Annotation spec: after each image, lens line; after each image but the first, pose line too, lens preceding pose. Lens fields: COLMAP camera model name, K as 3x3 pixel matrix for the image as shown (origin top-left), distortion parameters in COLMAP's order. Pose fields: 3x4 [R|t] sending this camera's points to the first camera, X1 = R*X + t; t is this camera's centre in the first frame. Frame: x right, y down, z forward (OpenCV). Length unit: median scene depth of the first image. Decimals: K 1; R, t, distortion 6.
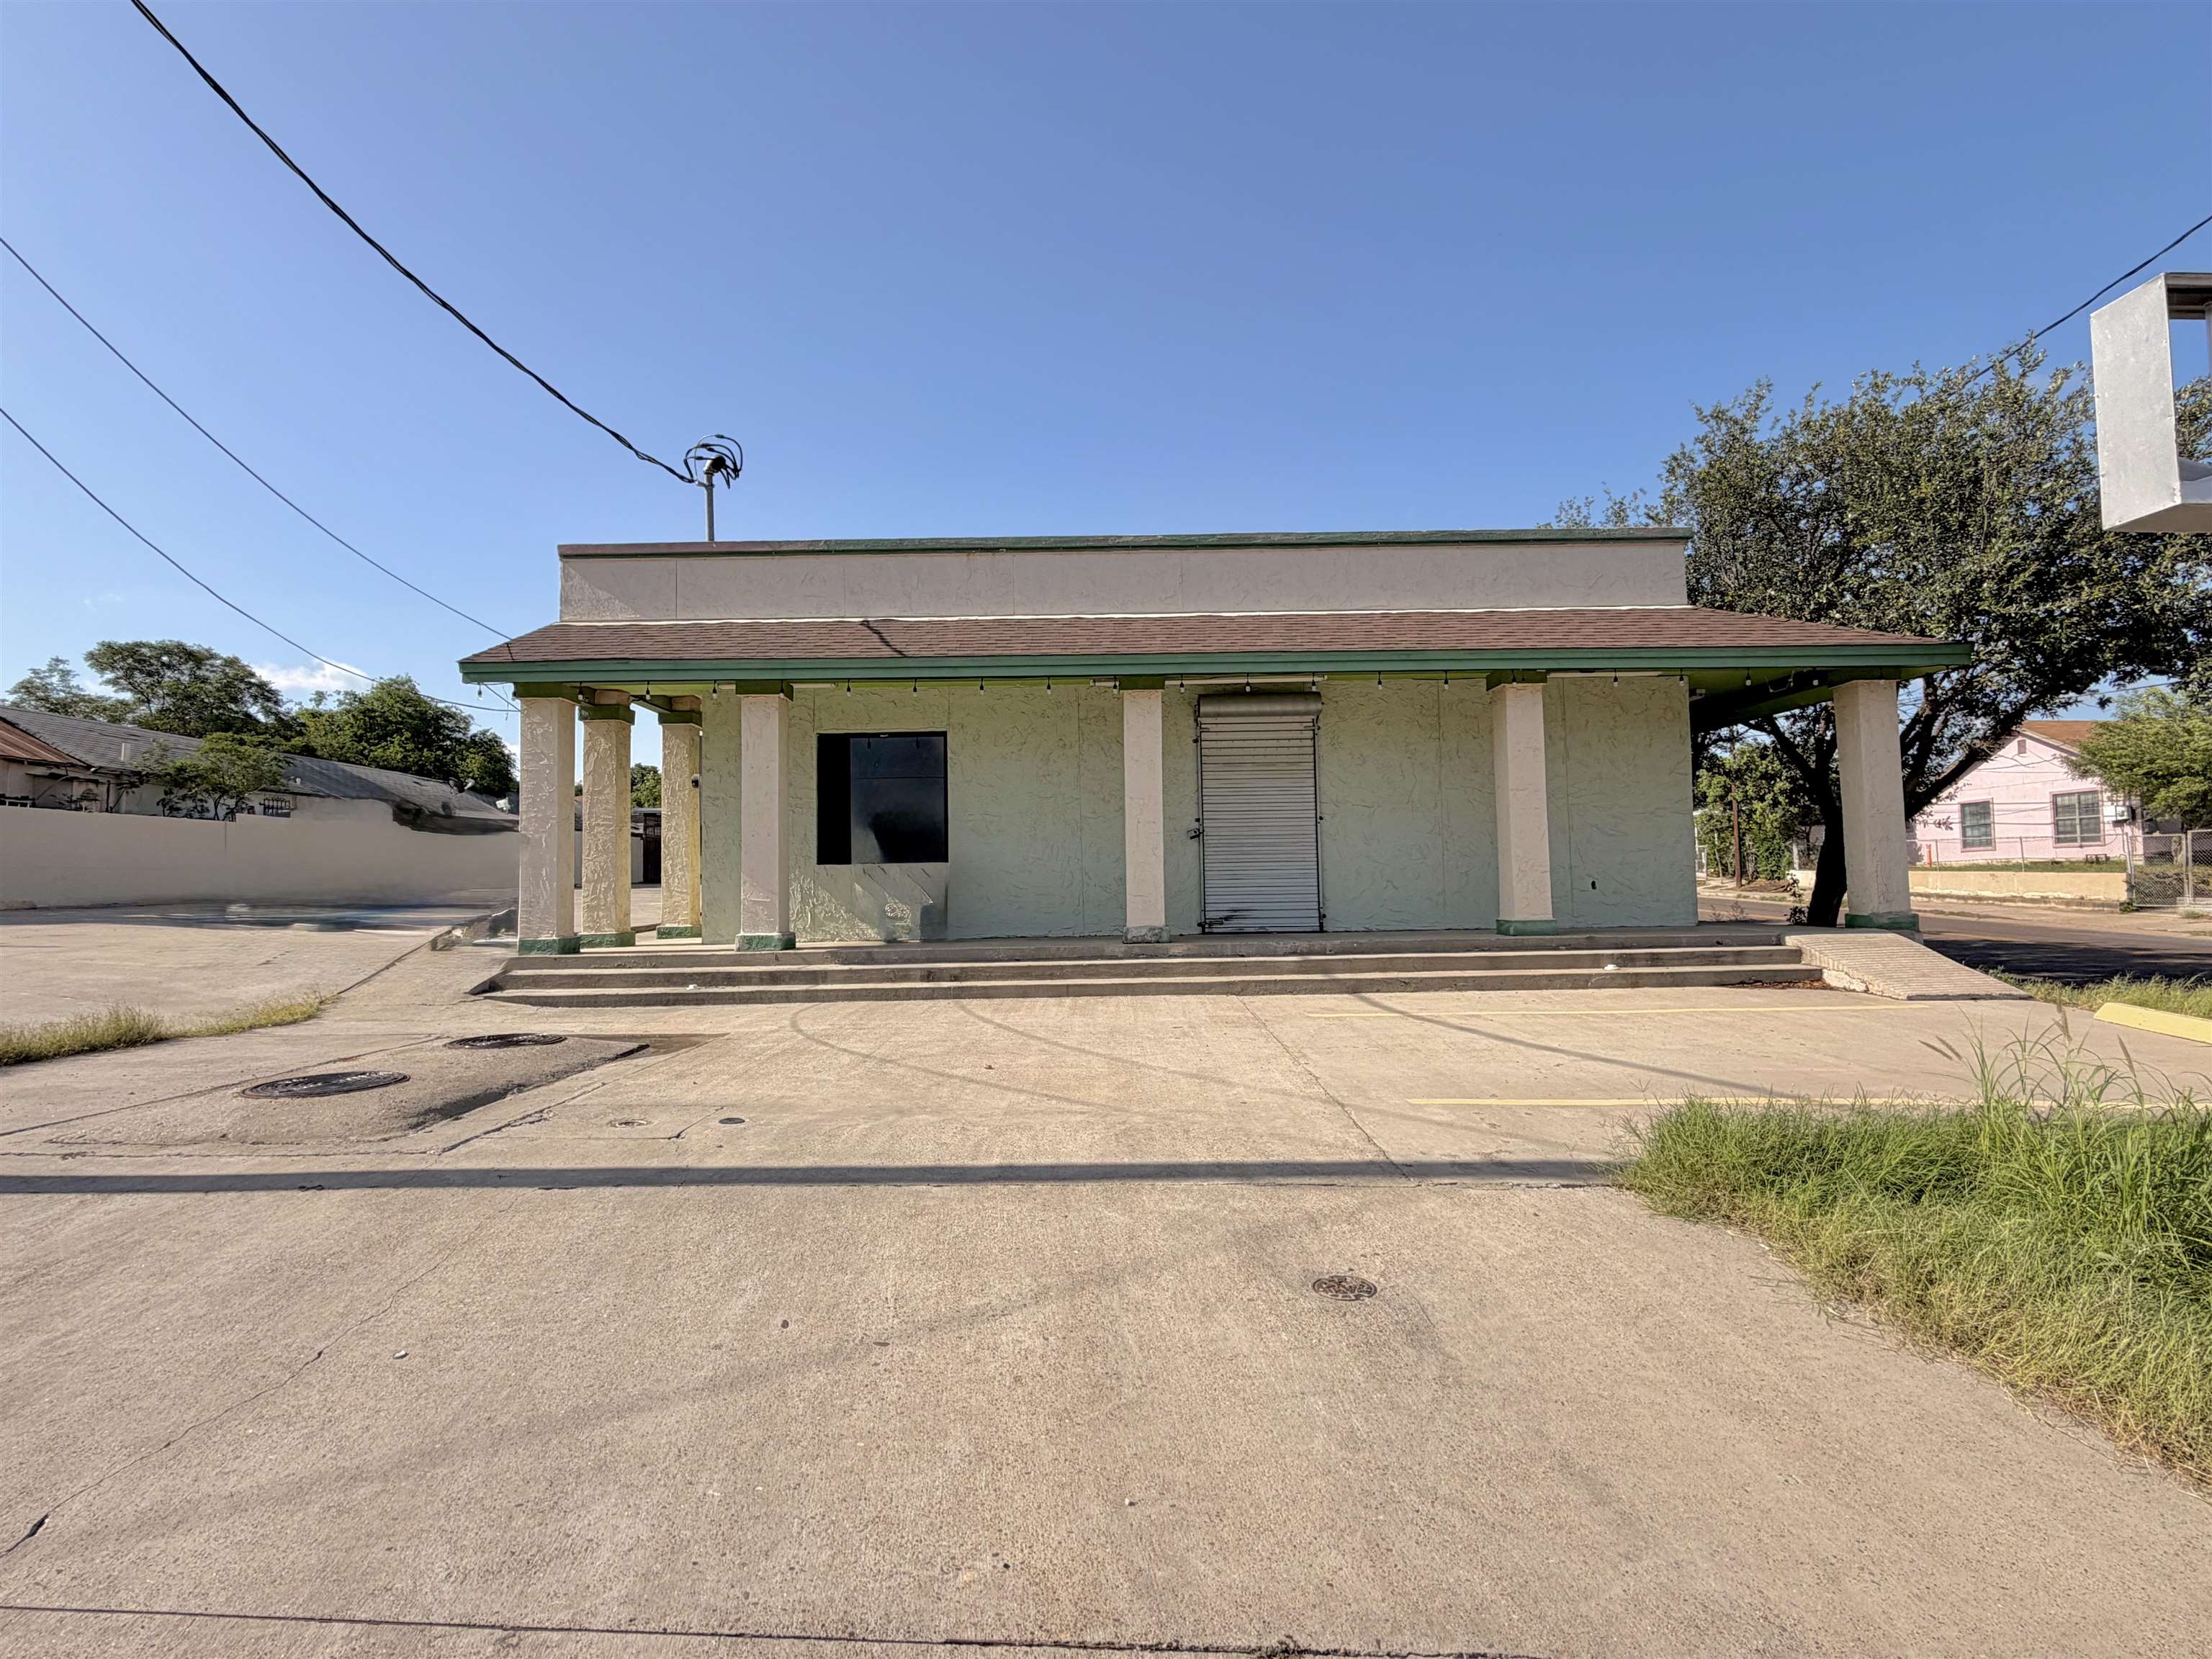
lens RADIAL K [[1073.8, 0, 1104.3], [0, 1073.8, 829.4], [0, 0, 1]] dist [0.002404, 0.000588]
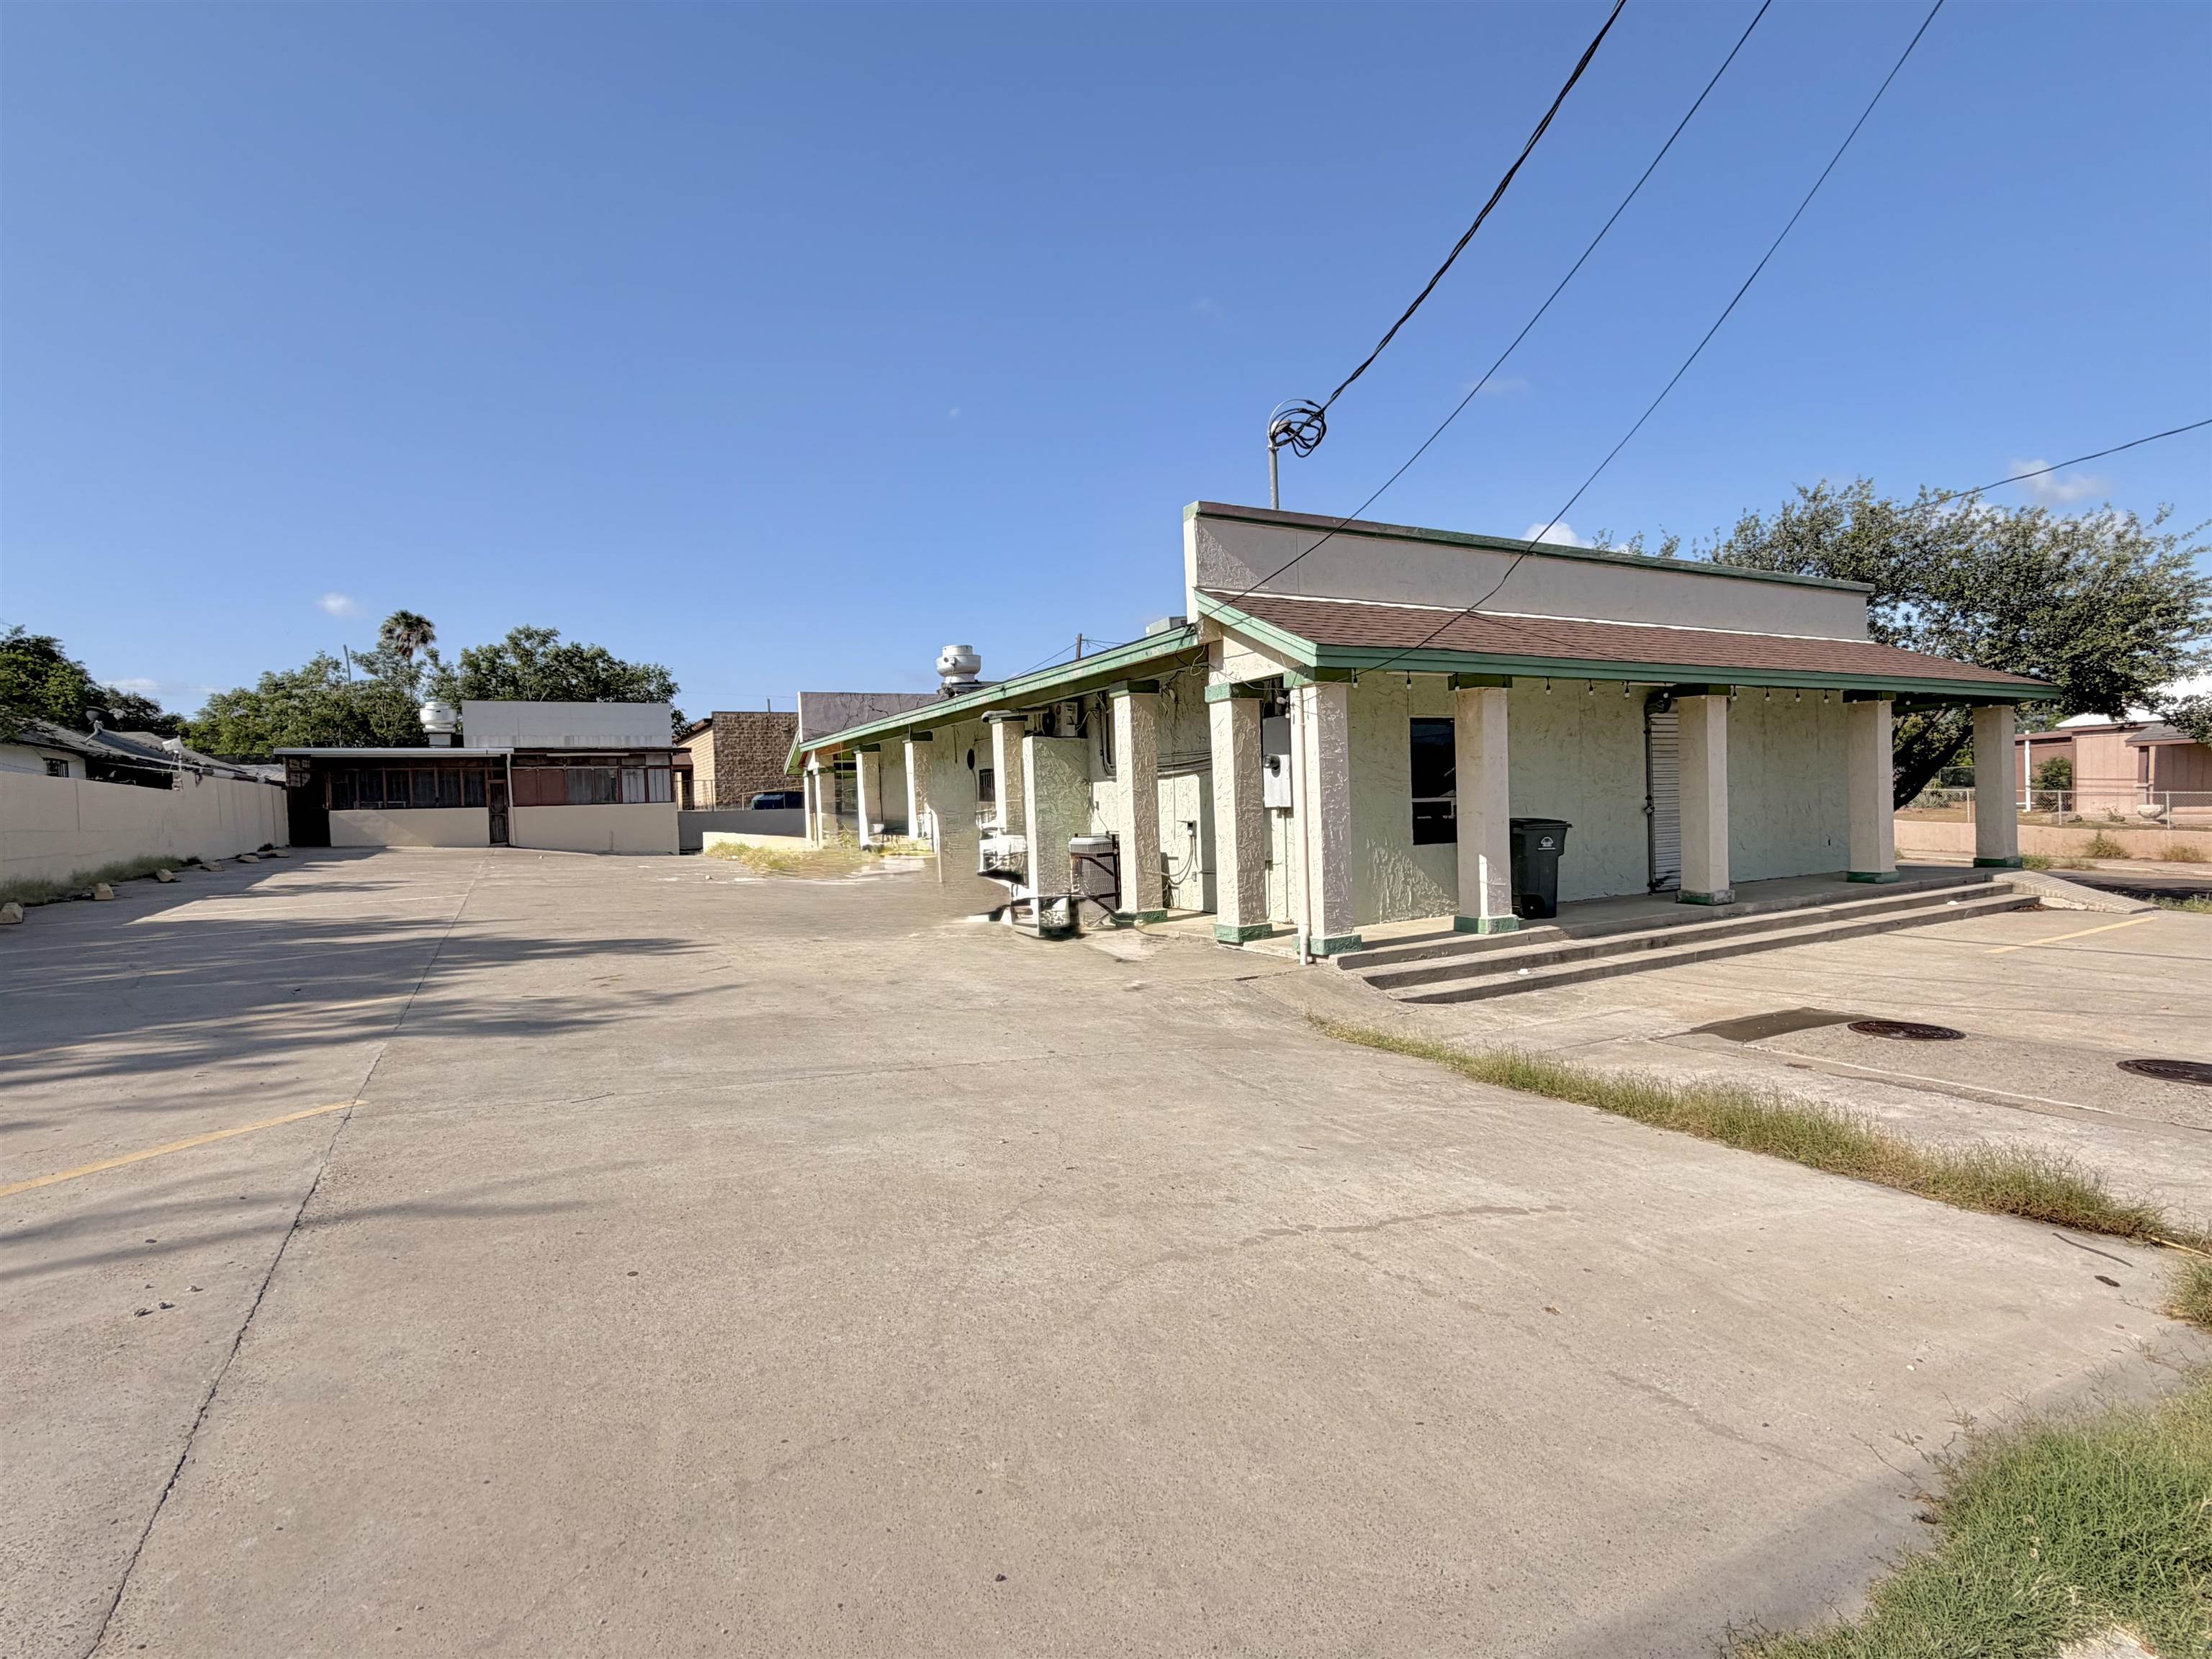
lens RADIAL K [[1073.8, 0, 1116.5], [0, 1073.8, 833.5], [0, 0, 1]] dist [0.002404, 0.000588]
pose [[0.881059, -0.025482, 0.472319, -1.007734], [-0.004838, 0.998010, 0.062868, -0.042205], [-0.472981, -0.057676, 0.879183, 0.222714]]
